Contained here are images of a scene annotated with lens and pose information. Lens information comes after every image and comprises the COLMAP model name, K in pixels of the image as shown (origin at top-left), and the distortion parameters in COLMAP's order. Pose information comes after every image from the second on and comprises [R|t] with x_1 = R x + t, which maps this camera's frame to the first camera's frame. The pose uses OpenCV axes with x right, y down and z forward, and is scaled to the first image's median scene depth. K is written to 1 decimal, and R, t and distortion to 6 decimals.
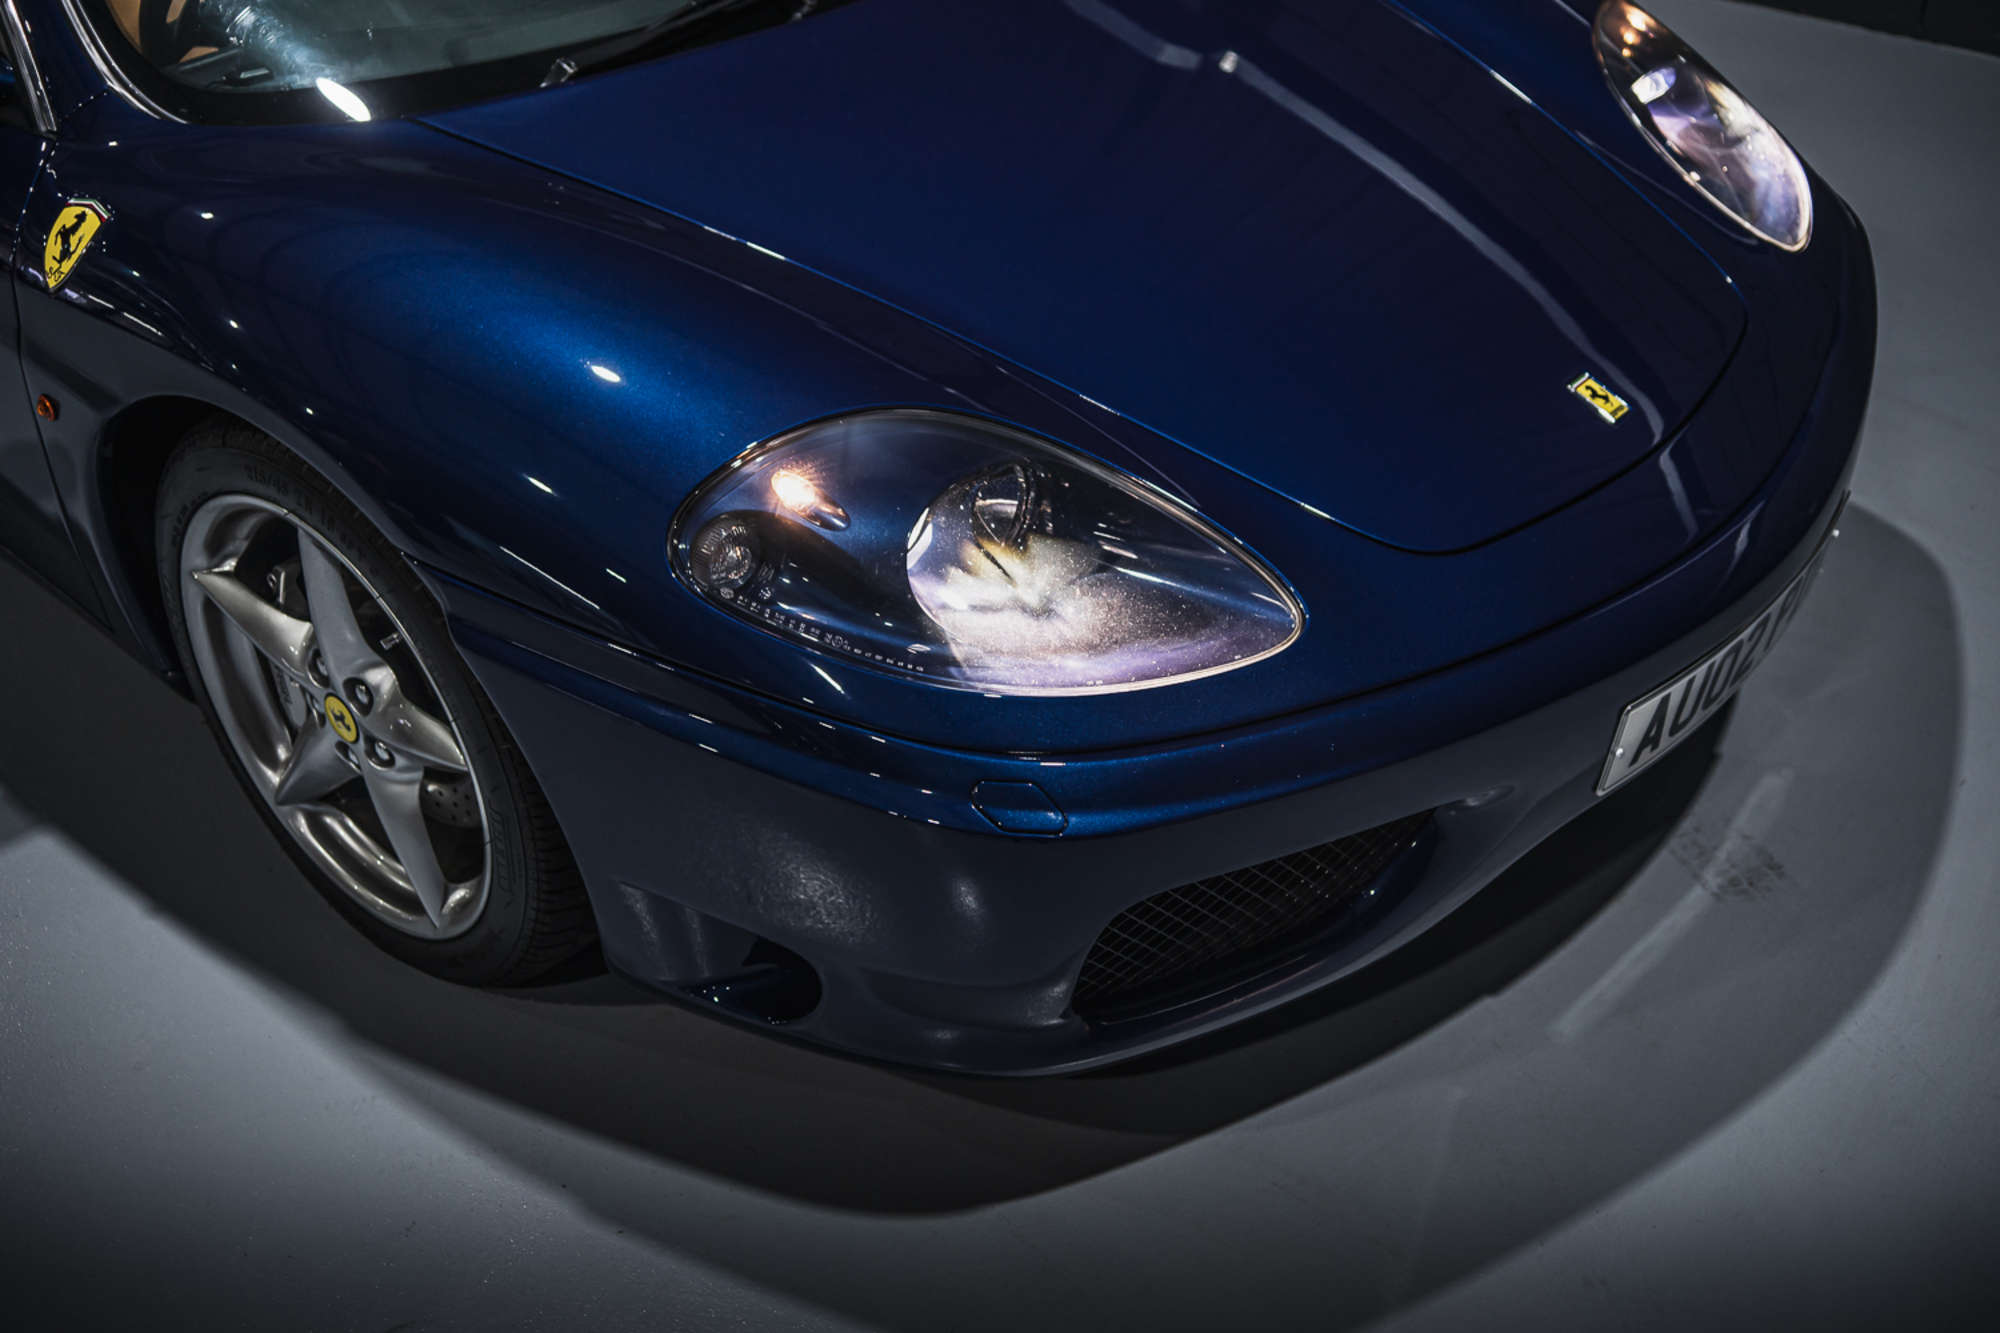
lens RADIAL K [[2121.1, 0, 1000.6], [0, 2121.1, 693.9], [0, 0, 1]] dist [0.083617, -0.263996]
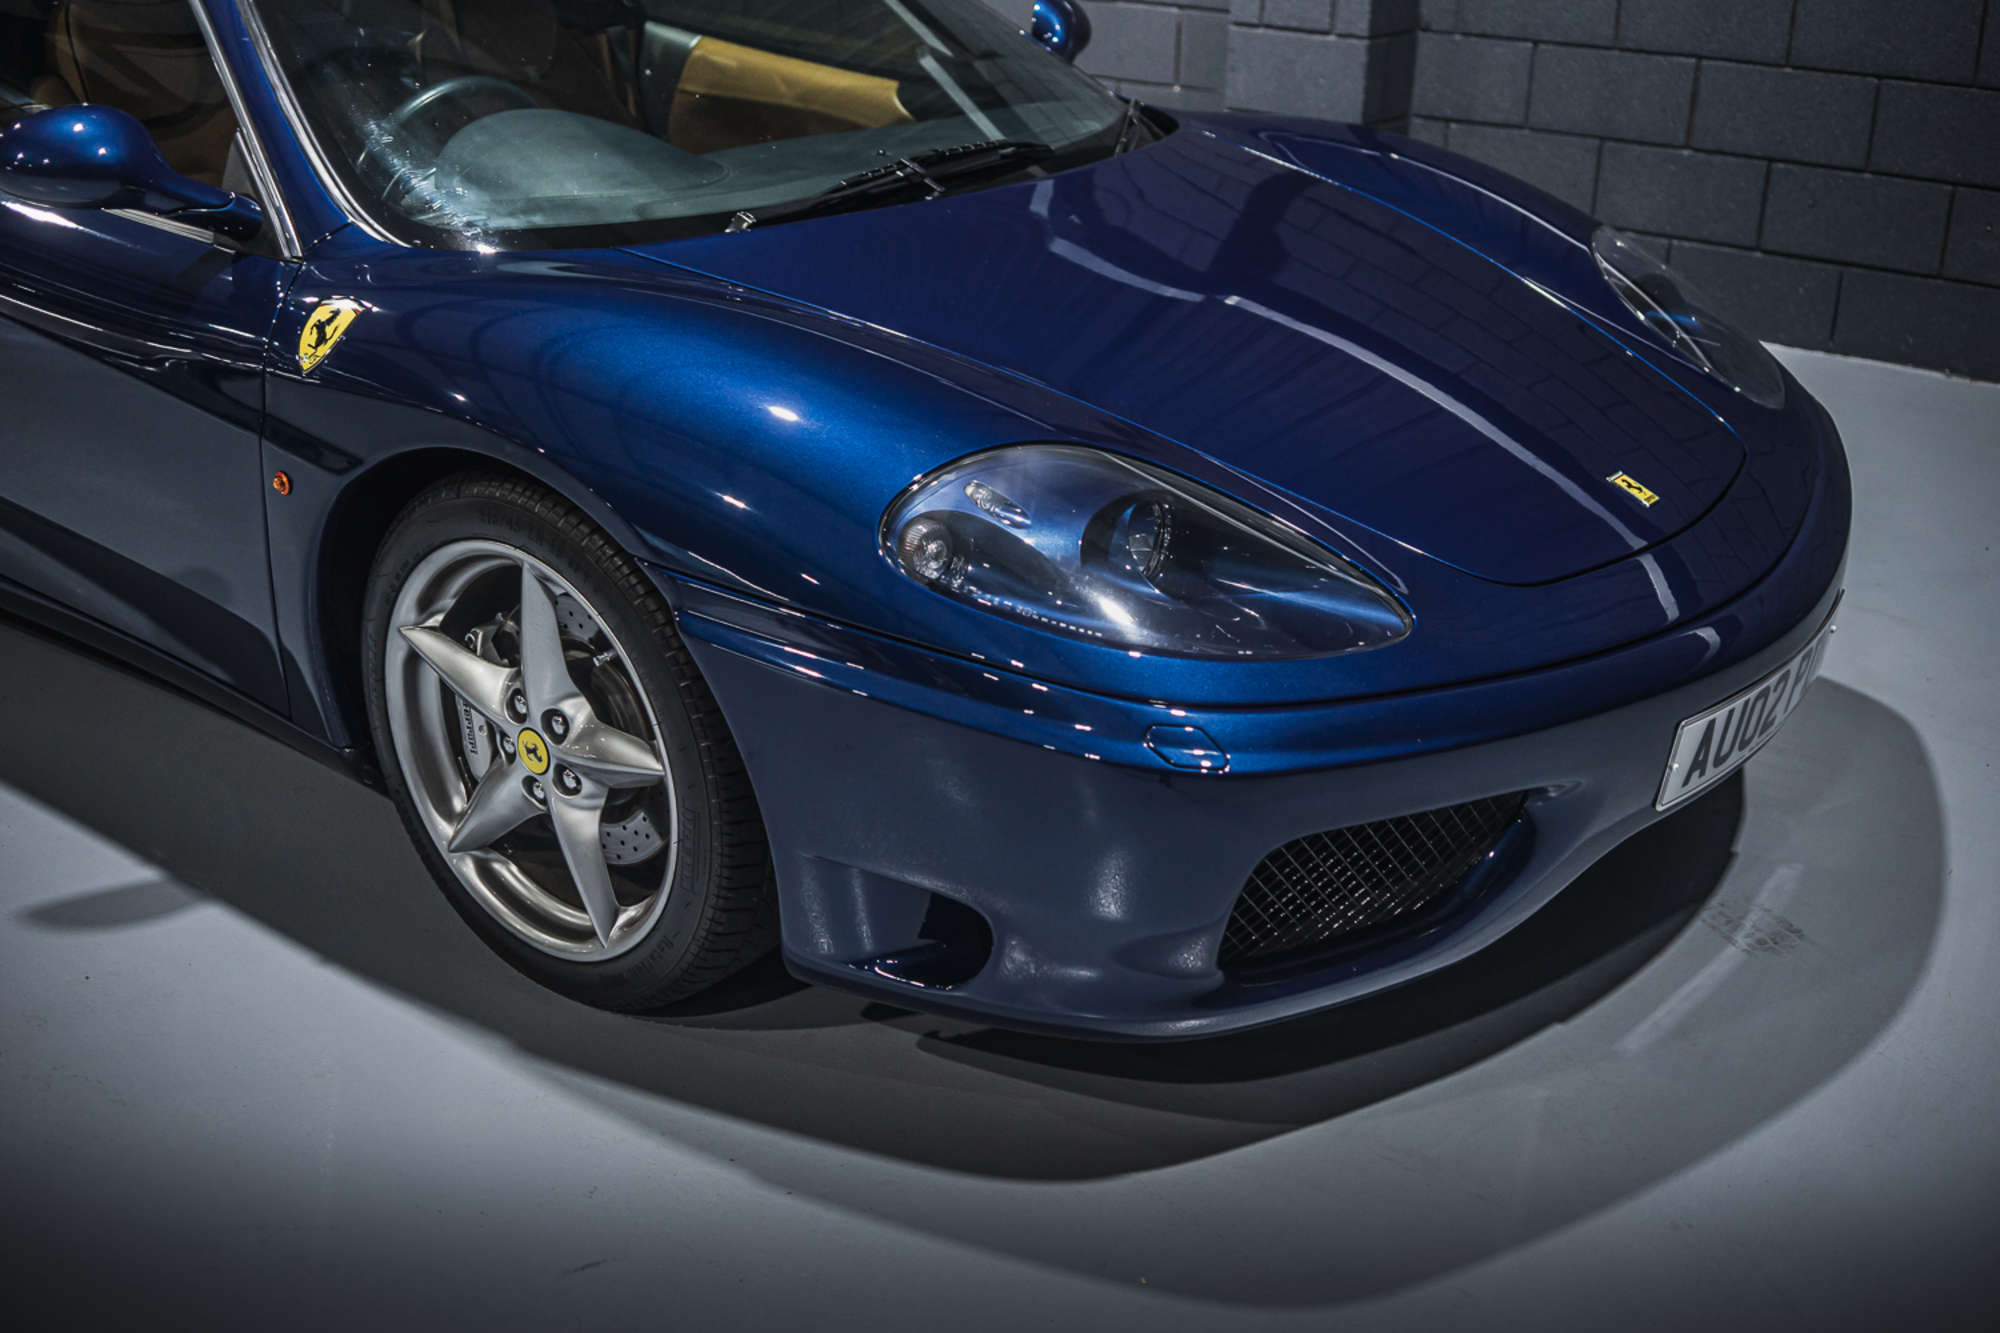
lens RADIAL K [[2108.5, 0, 999.6], [0, 2108.5, 668.4], [0, 0, 1]] dist [0.109732, -0.382728]
pose [[0.999112, 0.015570, 0.039140, -0.109333], [-0.007440, 0.979797, -0.199857, 0.189589], [-0.041461, 0.199389, 0.979043, -0.106160]]
